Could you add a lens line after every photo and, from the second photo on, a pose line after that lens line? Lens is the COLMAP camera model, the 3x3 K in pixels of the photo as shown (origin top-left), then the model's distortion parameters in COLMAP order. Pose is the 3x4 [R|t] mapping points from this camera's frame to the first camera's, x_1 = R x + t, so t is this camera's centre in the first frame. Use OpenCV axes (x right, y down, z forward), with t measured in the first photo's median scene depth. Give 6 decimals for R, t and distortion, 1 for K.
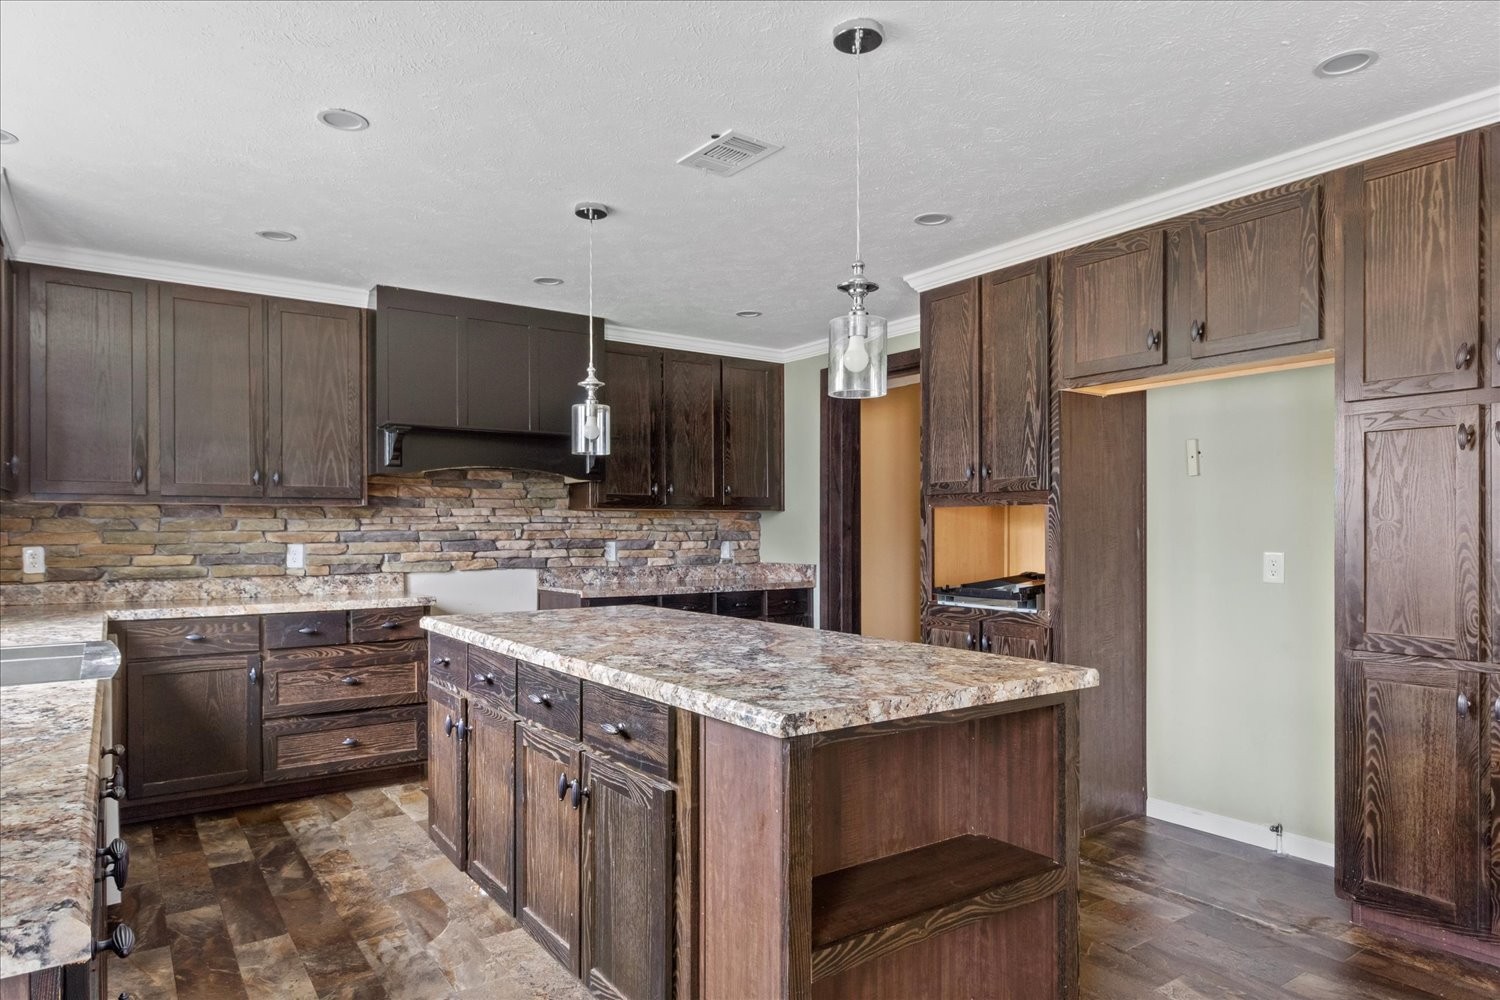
lens RADIAL K [[920.7, 0, 748.9], [0, 920.7, 527.4], [0, 0, 1]] dist [-0.002622, -0.000365]
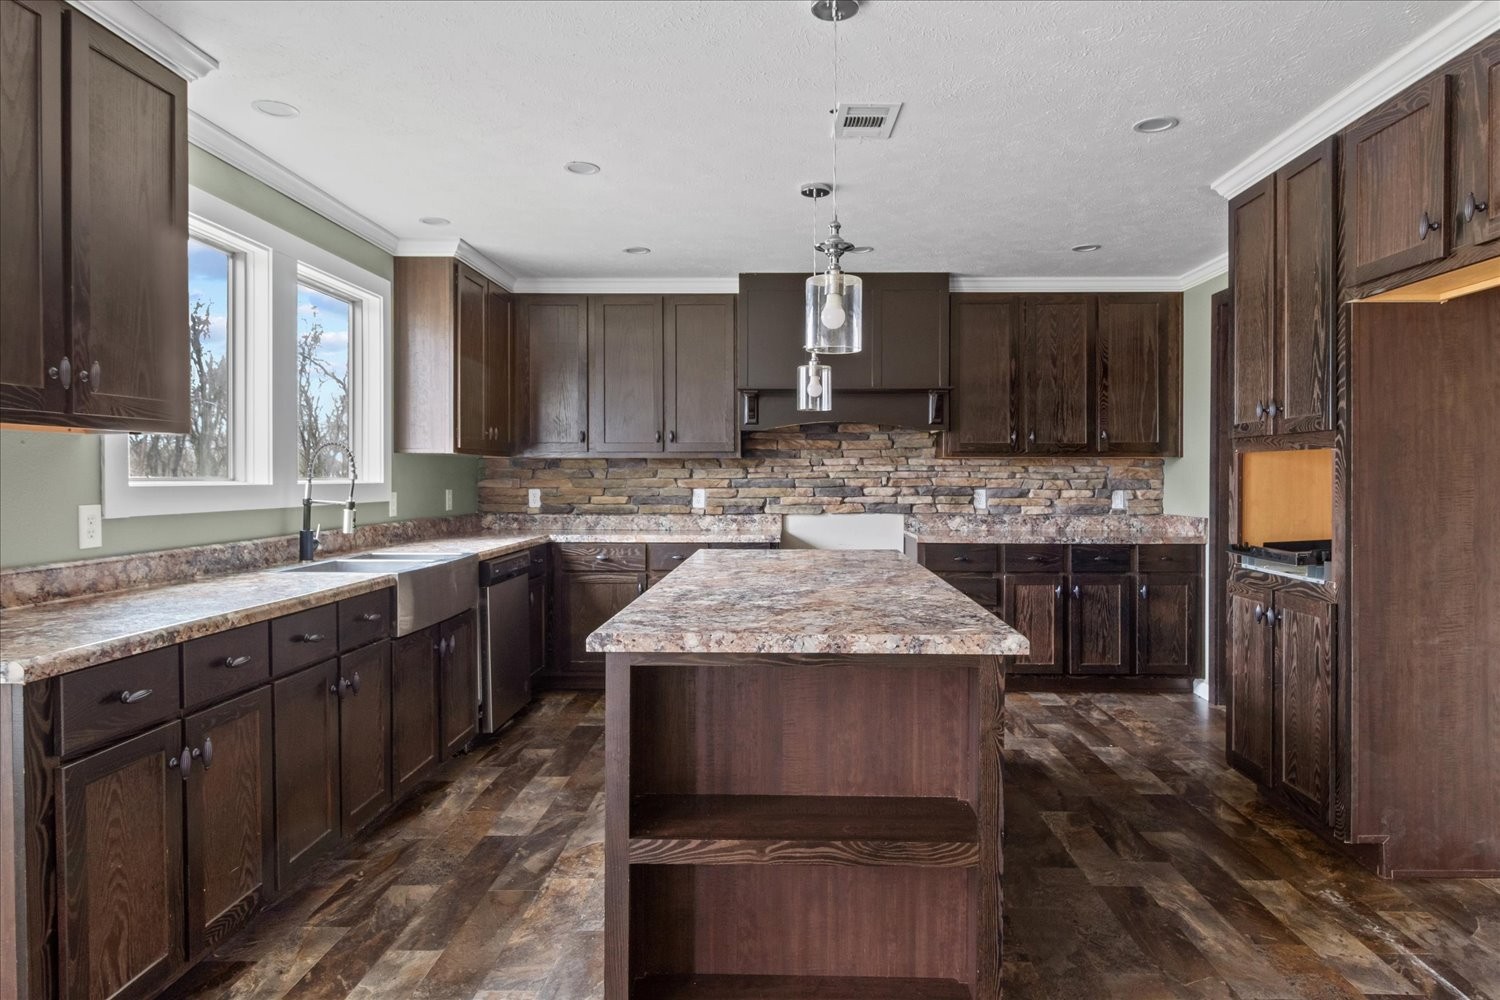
lens RADIAL K [[912.9, 0, 753.4], [0, 912.9, 482.8], [0, 0, 1]] dist [0.001933, 0.000235]
pose [[0.799355, 0.005901, -0.600831, 0.299119], [0.000119, 0.999950, 0.009979, -0.002339], [0.600859, -0.008049, 0.799314, 0.052777]]
